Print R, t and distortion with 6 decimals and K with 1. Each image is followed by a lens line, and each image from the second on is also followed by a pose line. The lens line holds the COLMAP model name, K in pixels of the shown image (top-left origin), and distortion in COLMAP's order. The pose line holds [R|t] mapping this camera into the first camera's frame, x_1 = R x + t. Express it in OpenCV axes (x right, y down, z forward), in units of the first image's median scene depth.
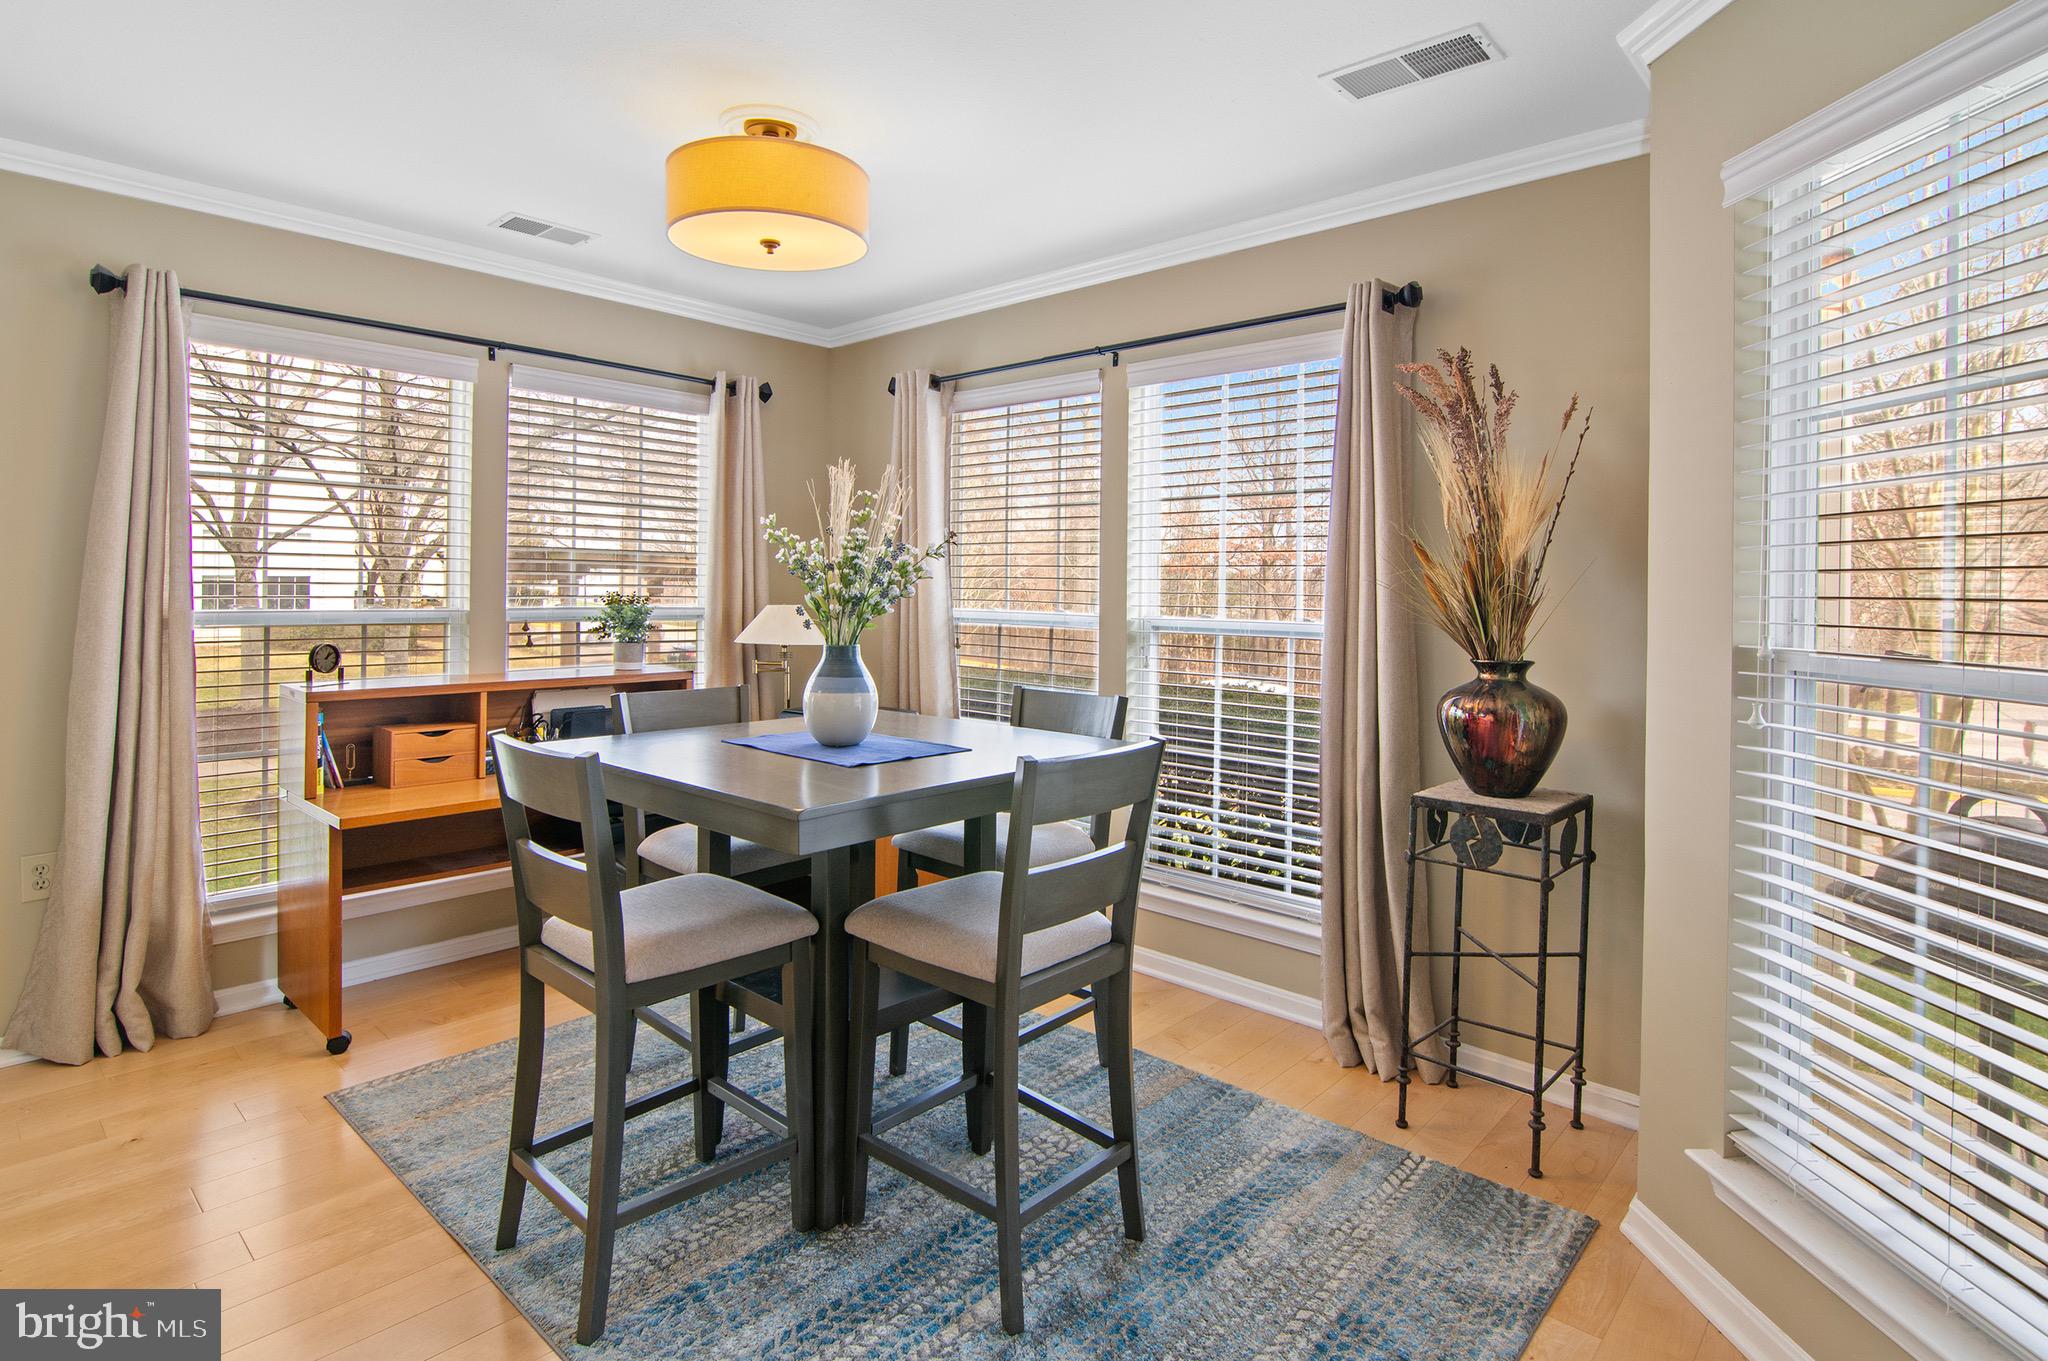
lens RADIAL K [[1034.0, 0, 1016.9], [0, 1034.0, 598.2], [0, 0, 1]] dist [-0.002191, -0.000147]
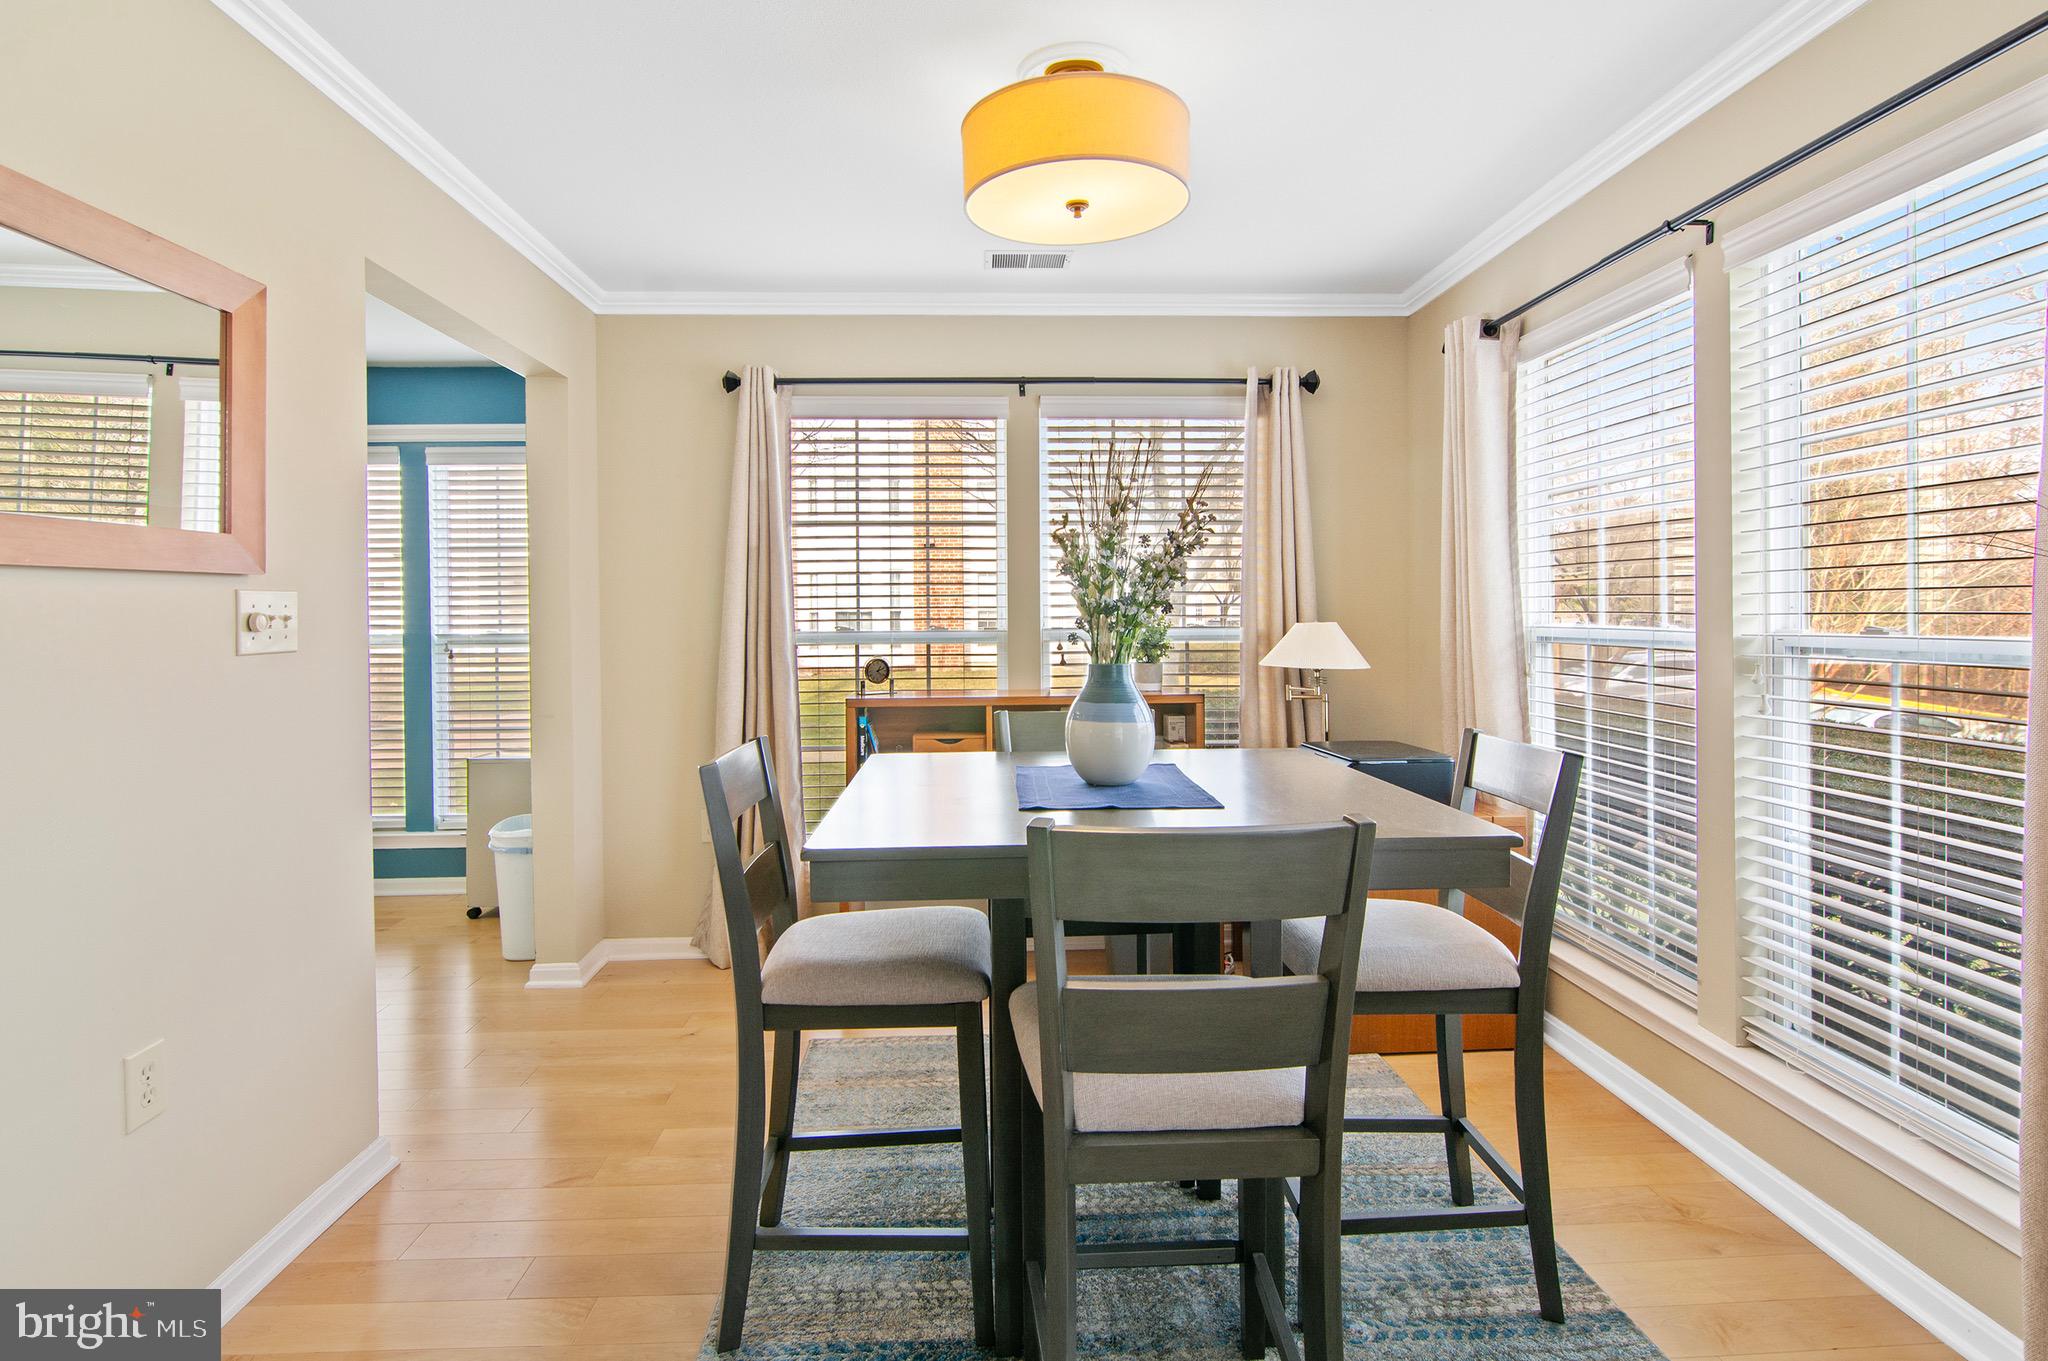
lens RADIAL K [[1034.0, 0, 1016.9], [0, 1034.0, 598.2], [0, 0, 1]] dist [-0.002191, -0.000147]
pose [[0.707992, -0.030441, -0.705564, 0.304213], [0.010340, 0.999410, -0.032743, 0.017273], [0.706144, 0.015886, 0.707890, 0.314462]]
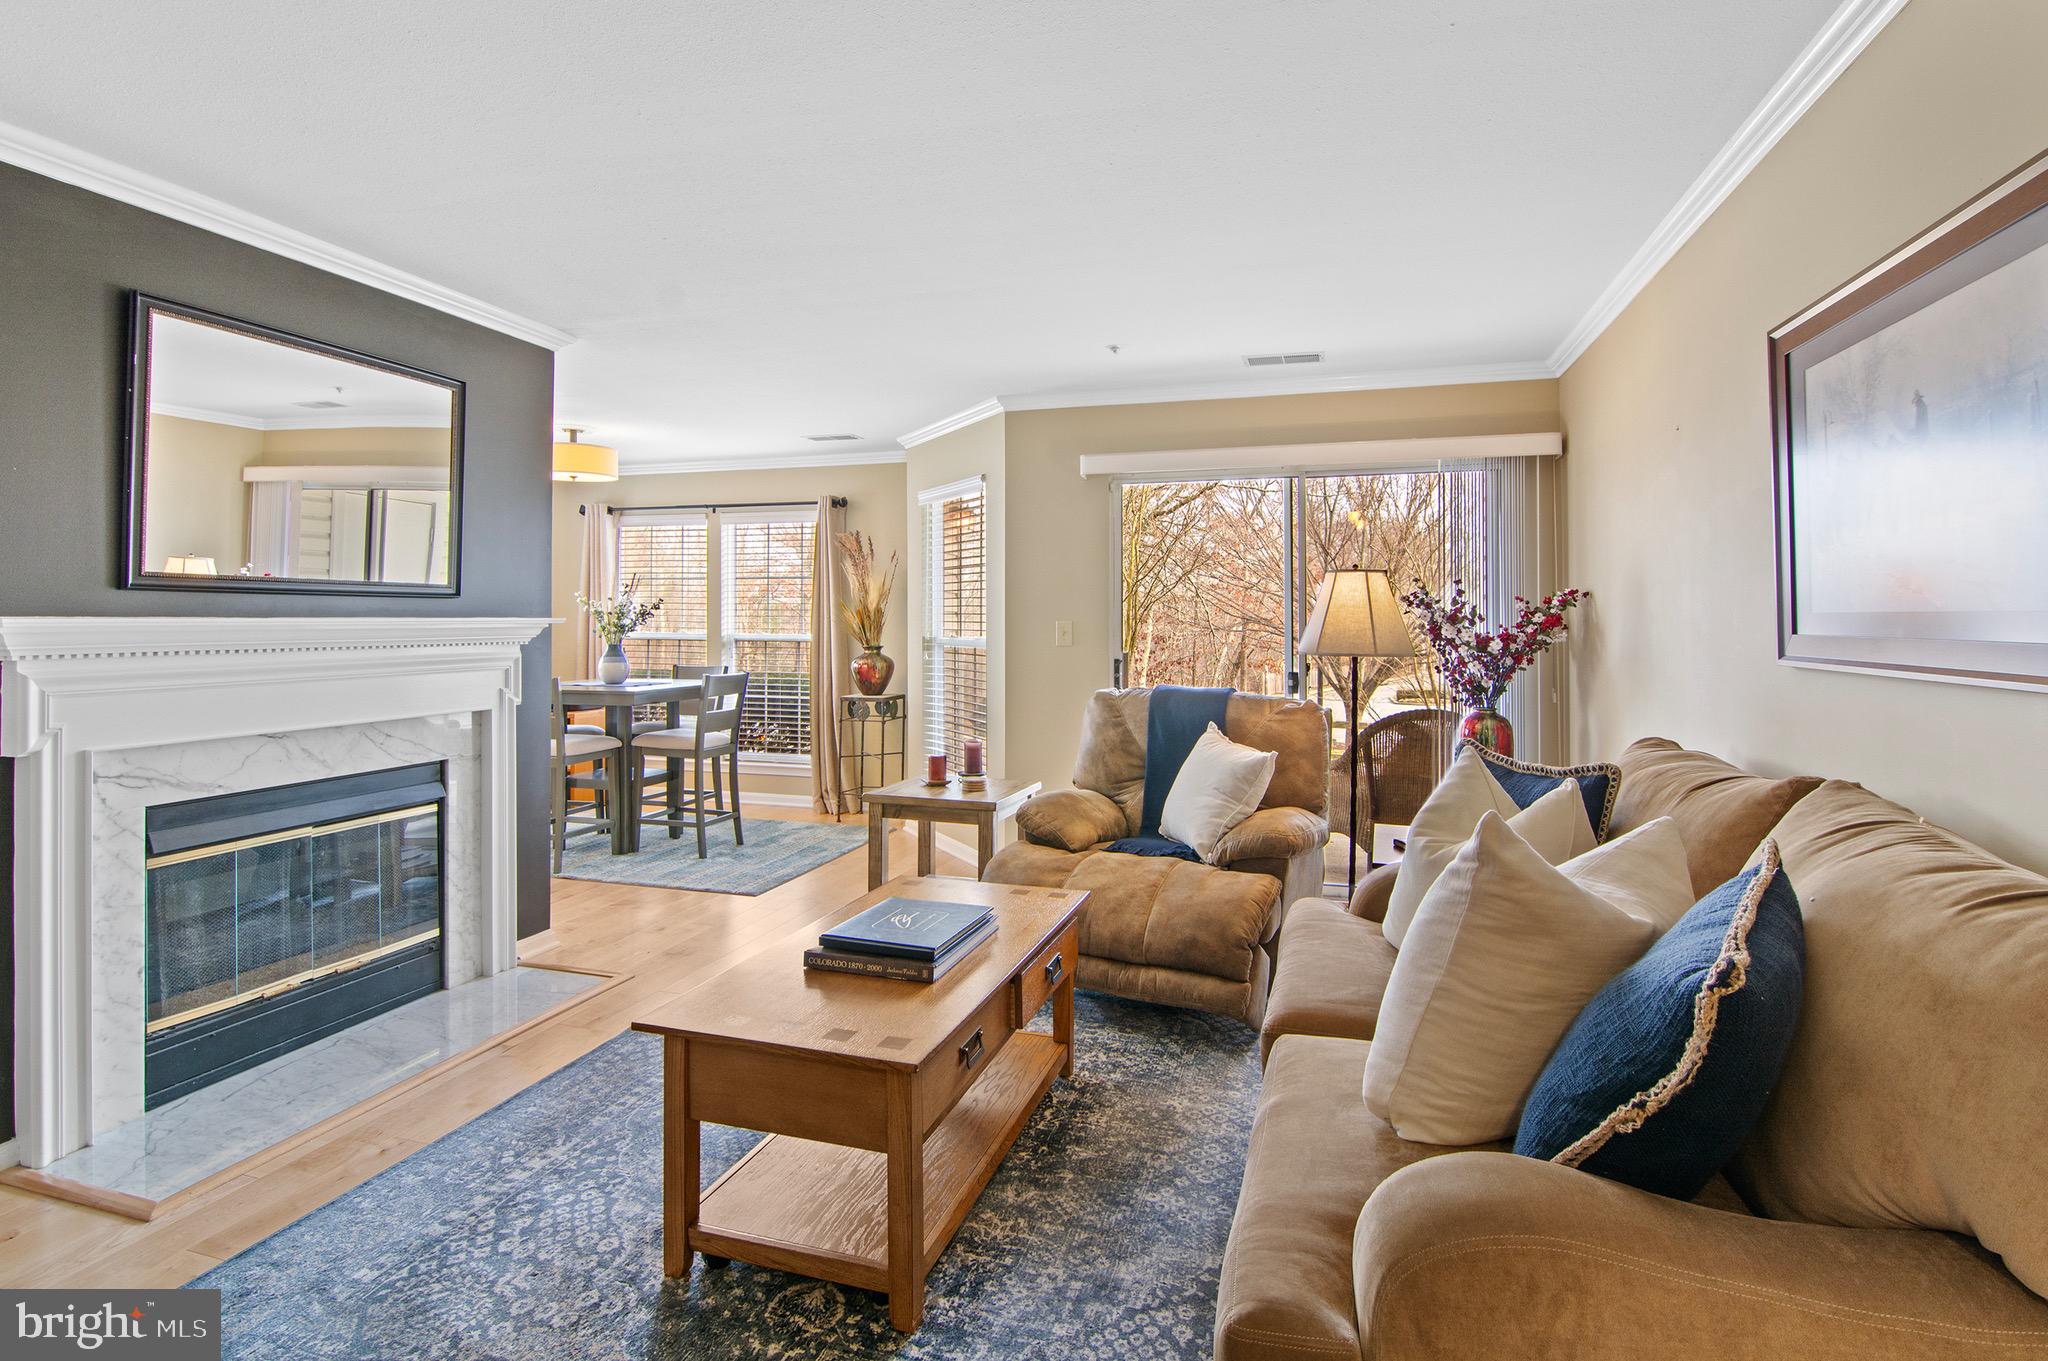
lens RADIAL K [[1012.8, 0, 1026.6], [0, 1012.8, 606.2], [0, 0, 1]] dist [0.001997, -0.010114]
pose [[0.901088, -0.004527, 0.433612, -0.285158], [0.013370, 0.999760, -0.017346, 0.006991], [-0.433430, 0.021427, 0.900933, -1.408322]]
